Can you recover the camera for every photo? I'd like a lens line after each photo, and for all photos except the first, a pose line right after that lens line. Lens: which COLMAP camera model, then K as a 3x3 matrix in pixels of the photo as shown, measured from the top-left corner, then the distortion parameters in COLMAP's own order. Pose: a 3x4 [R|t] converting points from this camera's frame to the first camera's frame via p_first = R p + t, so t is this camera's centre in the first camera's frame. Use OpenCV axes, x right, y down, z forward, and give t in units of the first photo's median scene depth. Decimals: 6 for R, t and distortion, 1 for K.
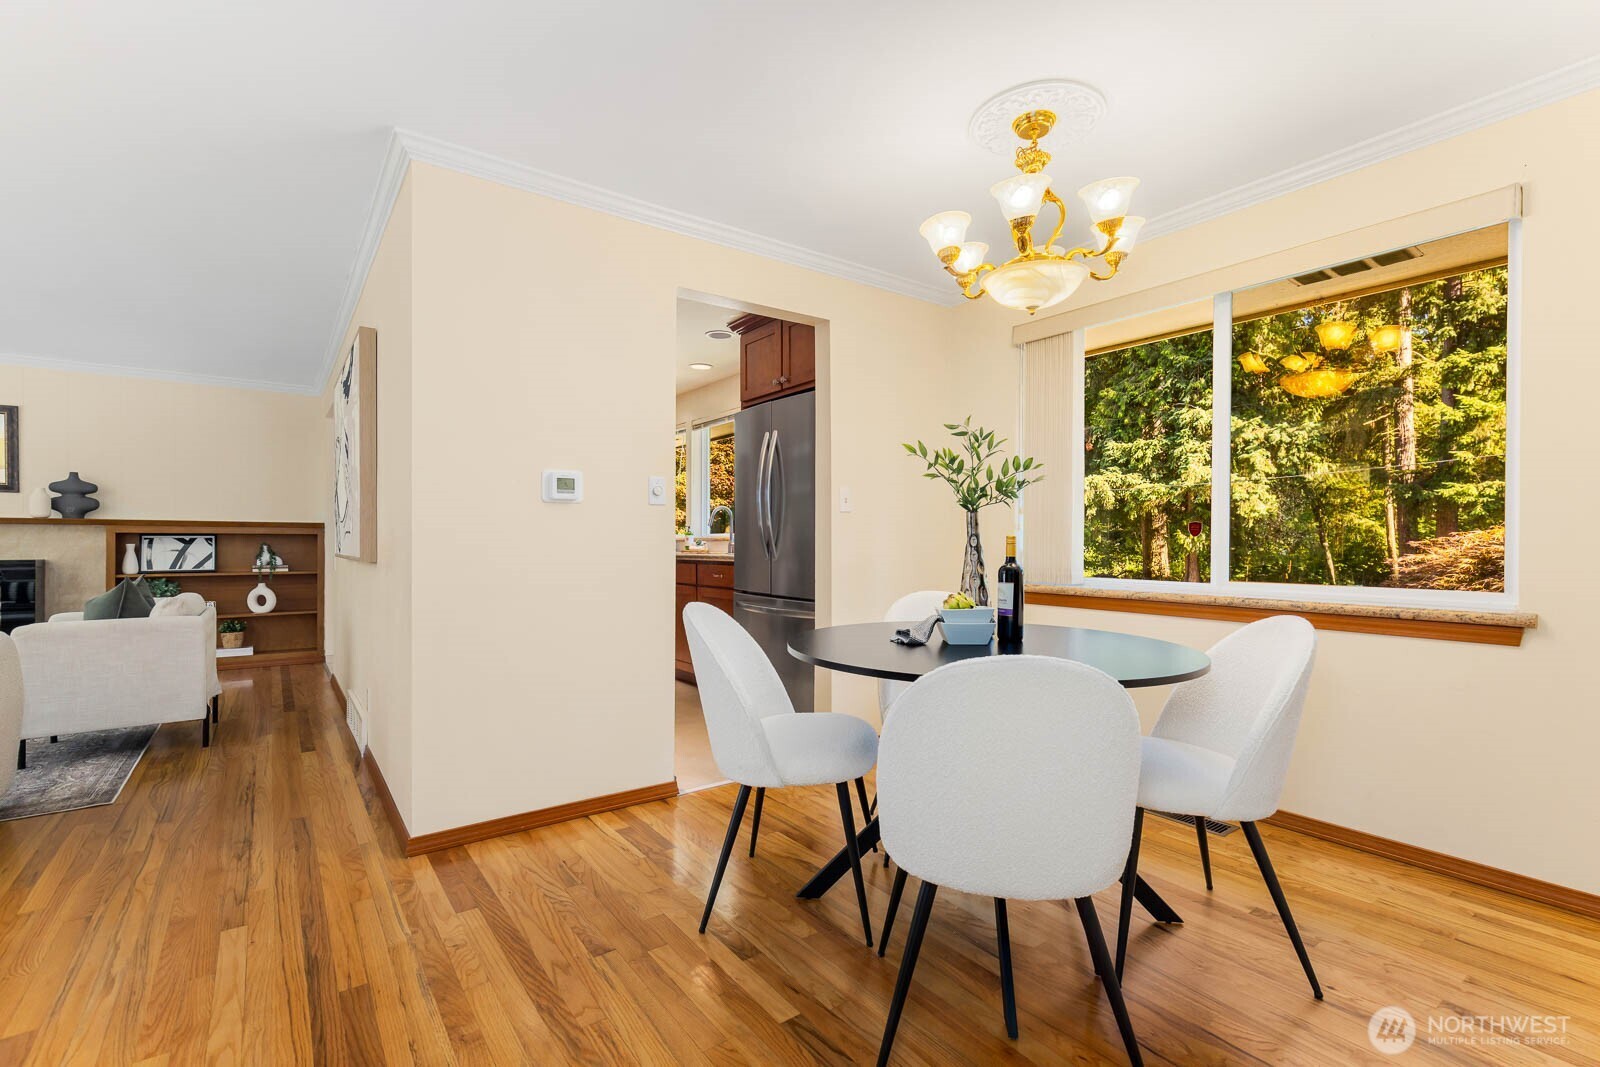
lens RADIAL K [[729.3, 0, 810.8], [0, 729.3, 539.8], [0, 0, 1]] dist [0.008069, -0.001341]
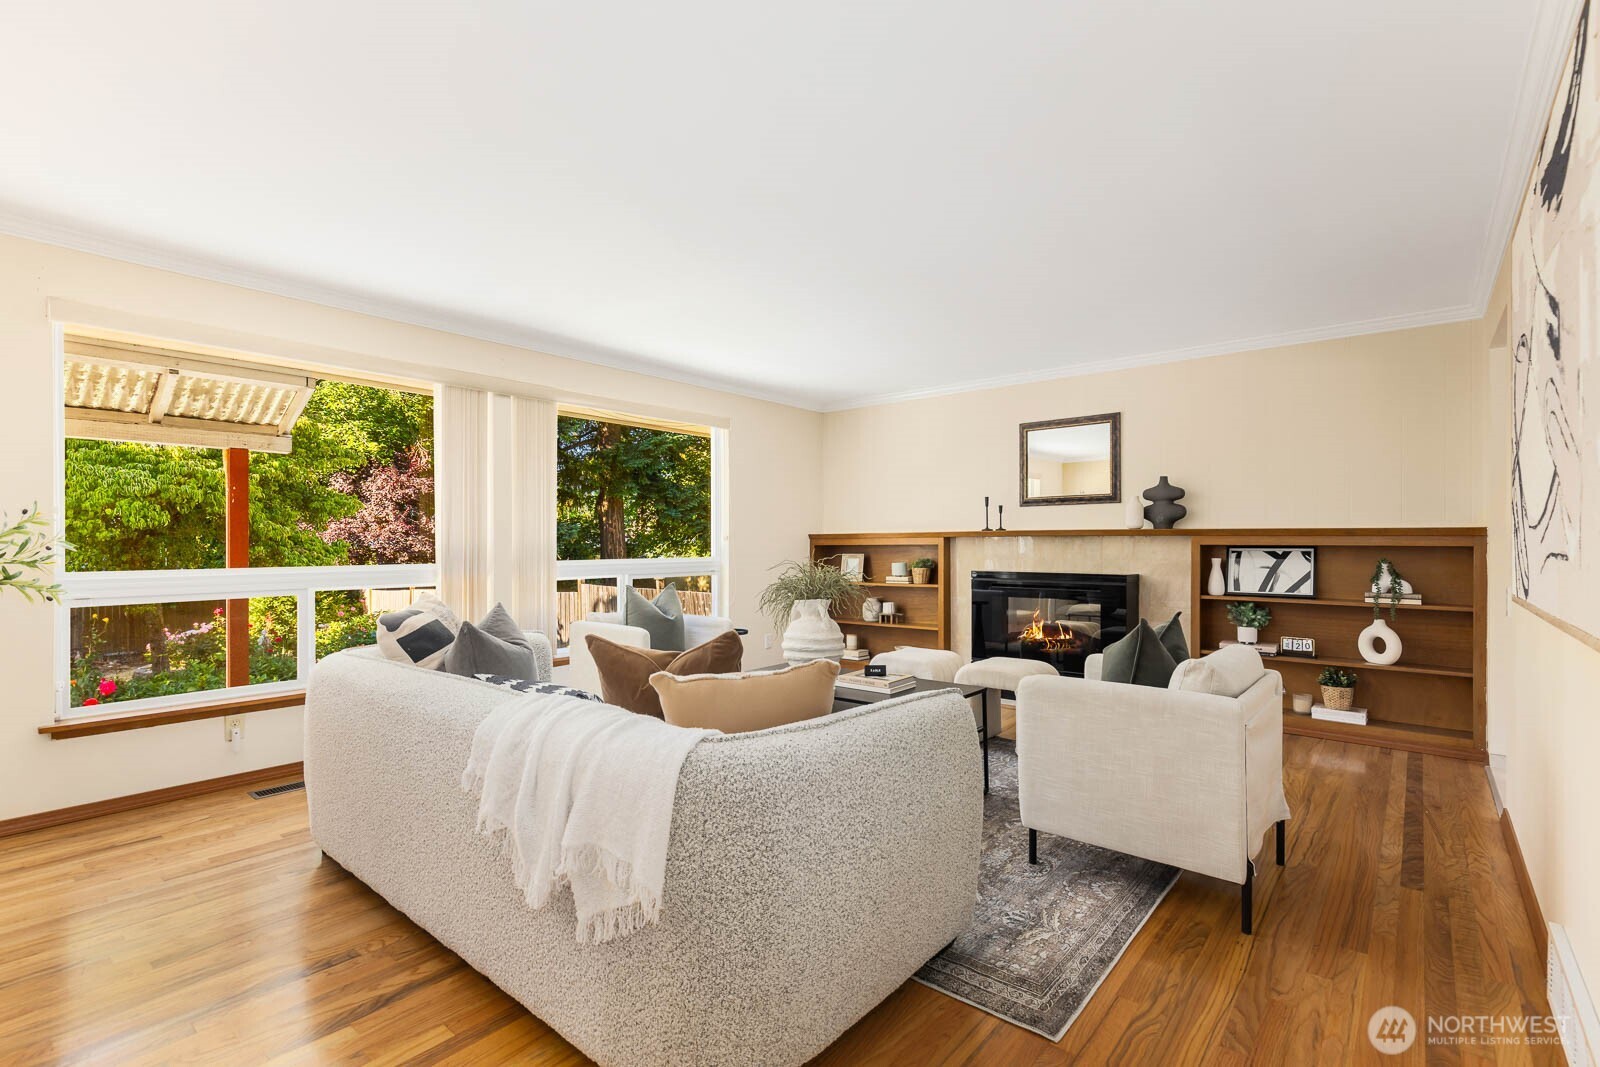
lens RADIAL K [[729.3, 0, 802.1], [0, 729.3, 543.6], [0, 0, 1]] dist [0.008069, -0.001341]
pose [[0.231618, 0.001188, -0.972806, -0.234109], [-0.000747, 0.999999, 0.001043, -0.011121], [0.972807, 0.000485, 0.231618, 0.351930]]
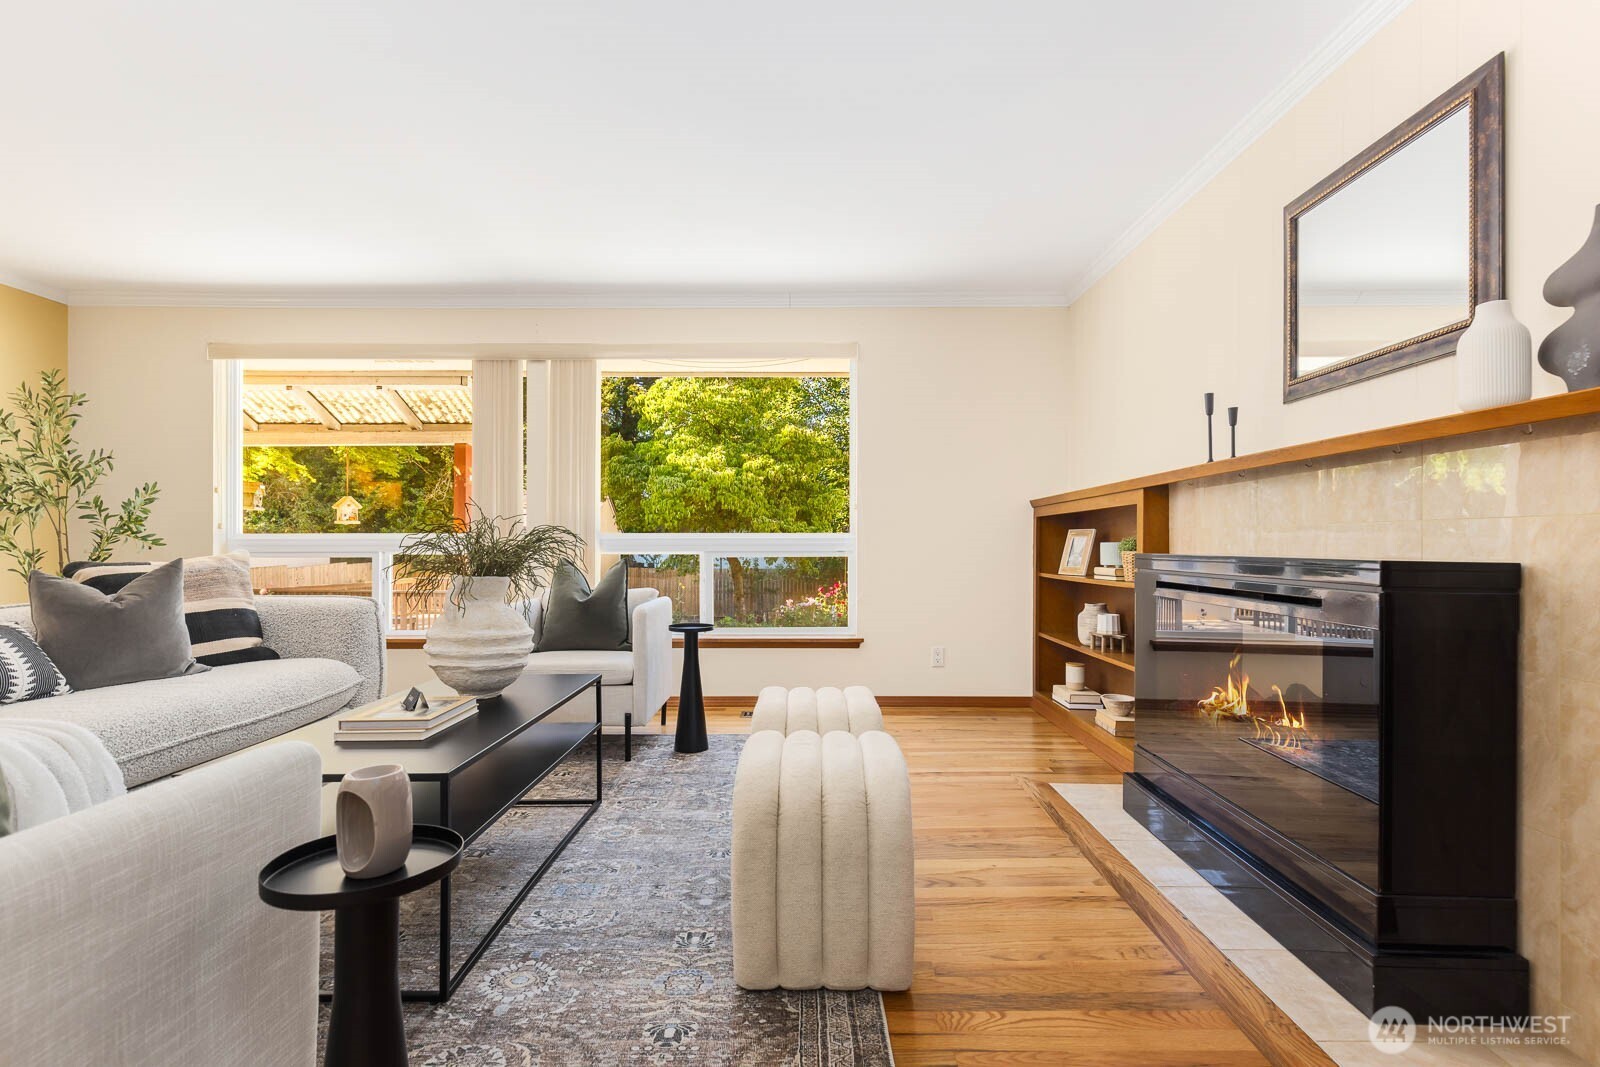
lens RADIAL K [[729.3, 0, 799.1], [0, 729.3, 533.5], [0, 0, 1]] dist [0.008069, -0.001341]
pose [[-0.606391, -0.009522, -0.795109, -0.618186], [-0.001897, 0.999943, -0.010528, 0.017498], [0.795164, -0.004876, -0.606375, 0.884189]]
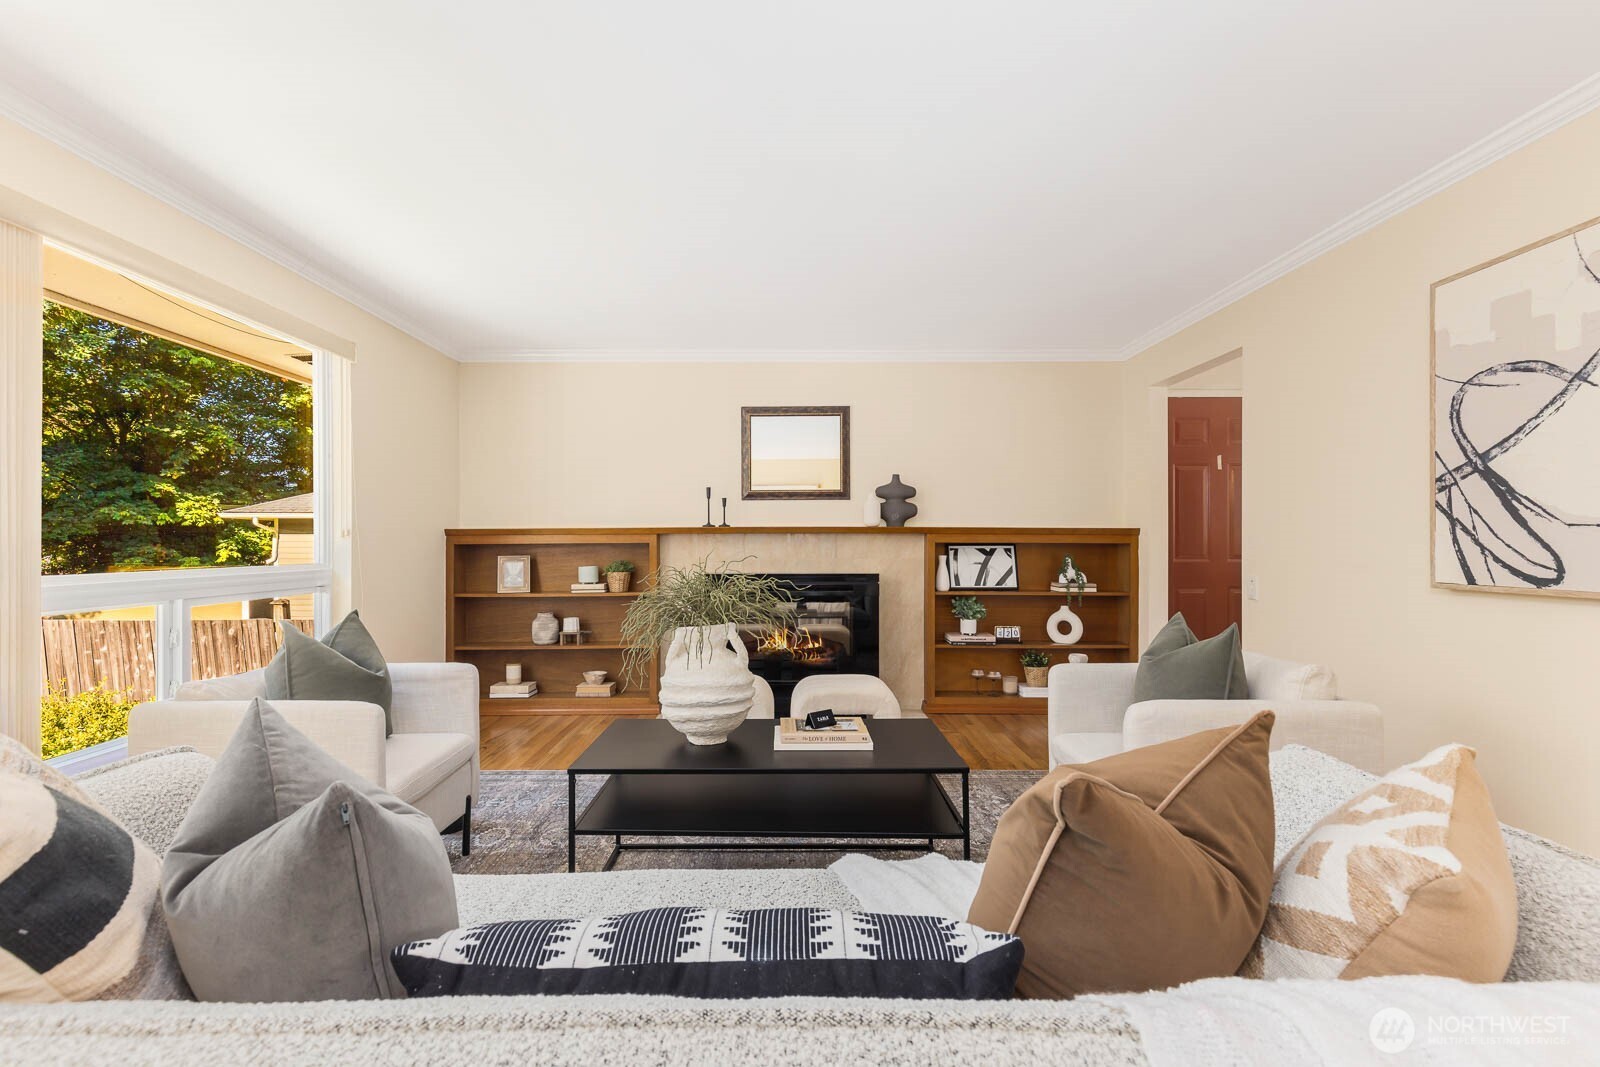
lens RADIAL K [[729.3, 0, 792.7], [0, 729.3, 536.0], [0, 0, 1]] dist [0.008069, -0.001341]
pose [[0.804877, -0.005815, -0.593413, -0.549387], [-0.000352, 0.999947, -0.010277, -0.008270], [0.593441, 0.008481, 0.804832, 0.203991]]
